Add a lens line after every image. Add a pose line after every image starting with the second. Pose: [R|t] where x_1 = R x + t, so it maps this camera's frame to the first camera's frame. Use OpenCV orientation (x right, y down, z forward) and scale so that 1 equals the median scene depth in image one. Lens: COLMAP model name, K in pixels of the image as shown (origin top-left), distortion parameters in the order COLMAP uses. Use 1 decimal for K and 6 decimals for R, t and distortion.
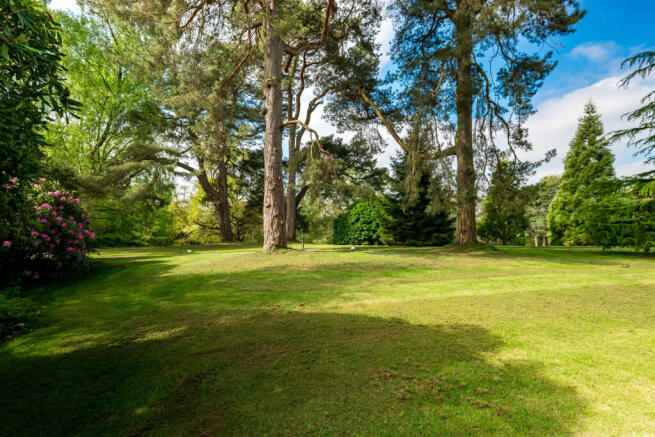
lens RADIAL K [[302.3, 0, 327.5], [0, 302.3, 218.5], [0, 0, 1]] dist [0.000817, 0.001538]
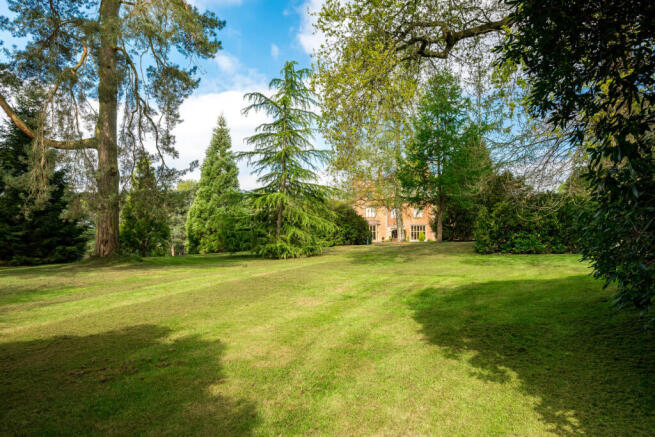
lens RADIAL K [[415.2, 0, 327.5], [0, 415.2, 218.5], [0, 0, 1]] dist [-0.002830, 0.001001]
pose [[0.563901, 0.018865, 0.825627, -0.172314], [-0.004096, 0.999791, -0.020048, -0.000296], [-0.825832, 0.007923, 0.563860, -0.177075]]
